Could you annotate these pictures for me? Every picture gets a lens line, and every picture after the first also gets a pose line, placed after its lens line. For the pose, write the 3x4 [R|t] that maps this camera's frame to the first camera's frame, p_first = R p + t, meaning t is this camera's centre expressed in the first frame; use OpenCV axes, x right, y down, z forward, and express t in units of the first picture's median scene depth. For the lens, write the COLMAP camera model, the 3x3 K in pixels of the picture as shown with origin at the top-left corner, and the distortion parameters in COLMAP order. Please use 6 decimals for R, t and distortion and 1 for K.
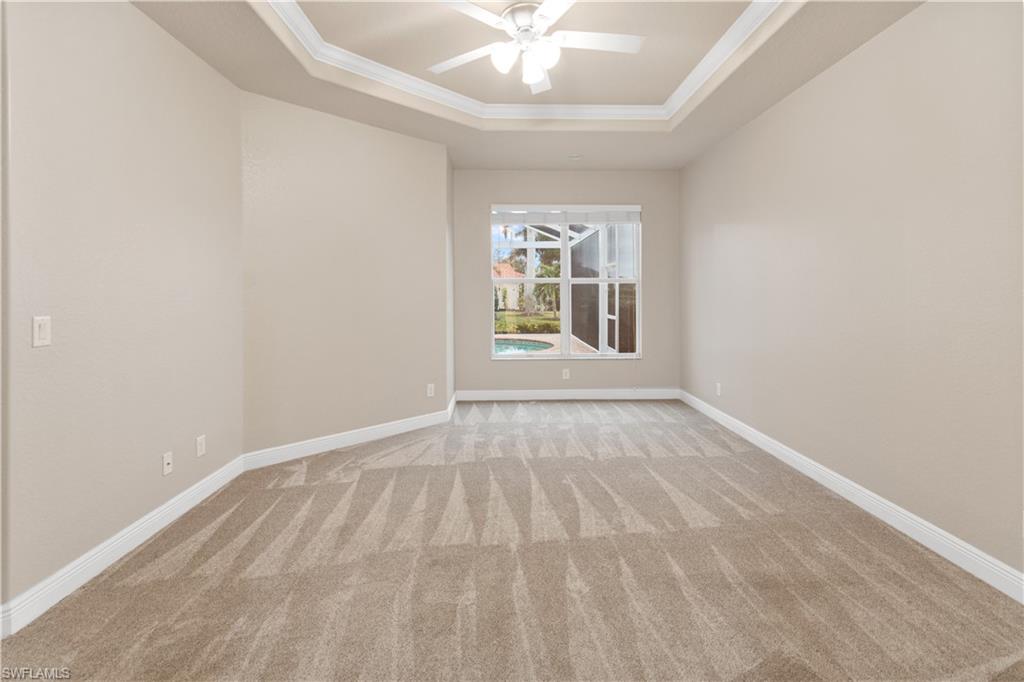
lens RADIAL K [[481.3, 0, 515.0], [0, 481.3, 338.2], [0, 0, 1]] dist [0.011080, -0.000011]
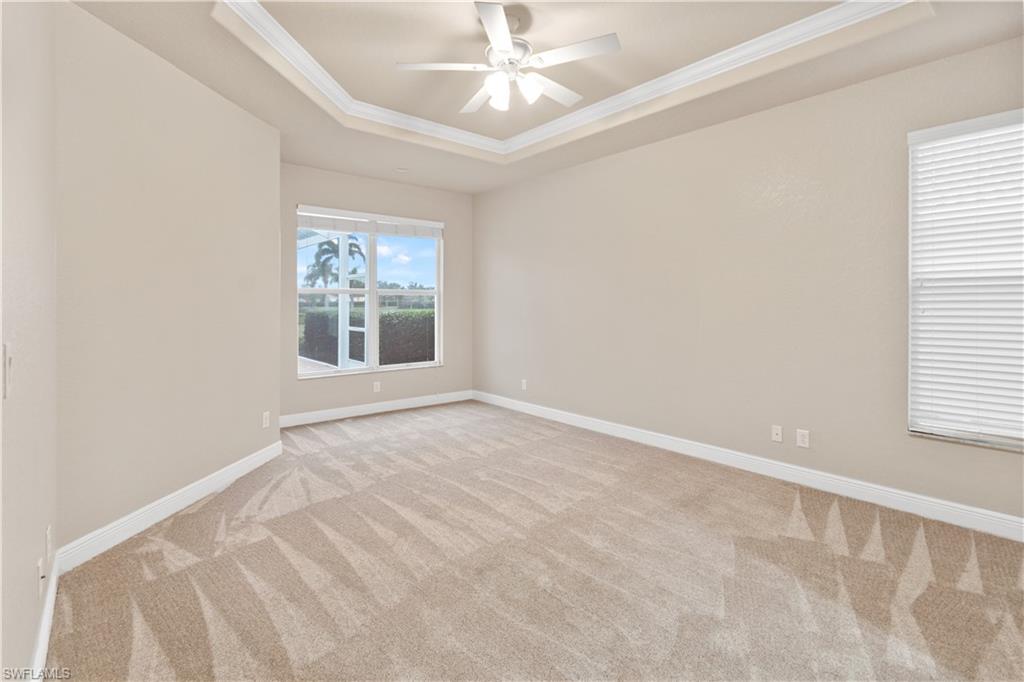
lens RADIAL K [[481.3, 0, 512.7], [0, 481.3, 343.2], [0, 0, 1]] dist [0.011080, -0.000011]
pose [[0.786891, -0.047021, 0.615297, -0.525486], [0.057920, 0.998319, 0.002219, -0.001036], [-0.614367, 0.033892, 0.788292, 0.117955]]
